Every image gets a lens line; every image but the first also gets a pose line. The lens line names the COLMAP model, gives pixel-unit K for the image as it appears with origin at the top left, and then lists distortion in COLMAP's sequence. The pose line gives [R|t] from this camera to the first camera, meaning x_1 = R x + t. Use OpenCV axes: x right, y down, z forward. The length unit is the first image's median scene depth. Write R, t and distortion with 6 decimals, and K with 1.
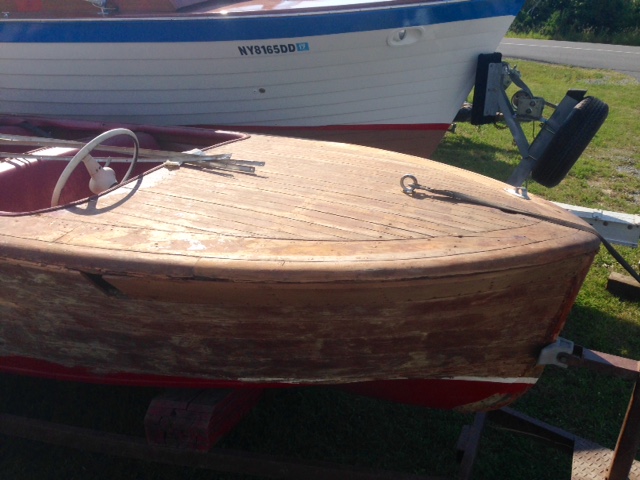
lens RADIAL K [[607.2, 0, 320.0], [0, 607.2, 240.0], [0, 0, 1]] dist [0.191417, -0.312059]
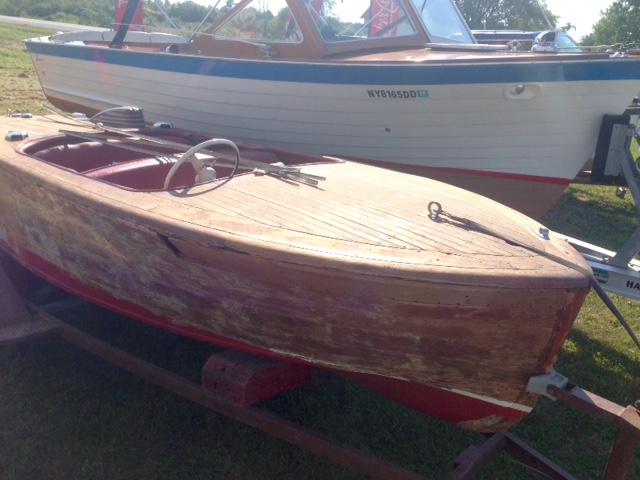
lens RADIAL K [[607.2, 0, 320.0], [0, 607.2, 240.0], [0, 0, 1]] dist [0.191417, -0.312059]
pose [[0.939925, 0.149687, -0.306815, 0.304302], [-0.173311, 0.983541, -0.051093, 0.060583], [0.294118, 0.101198, 0.950397, -0.143564]]
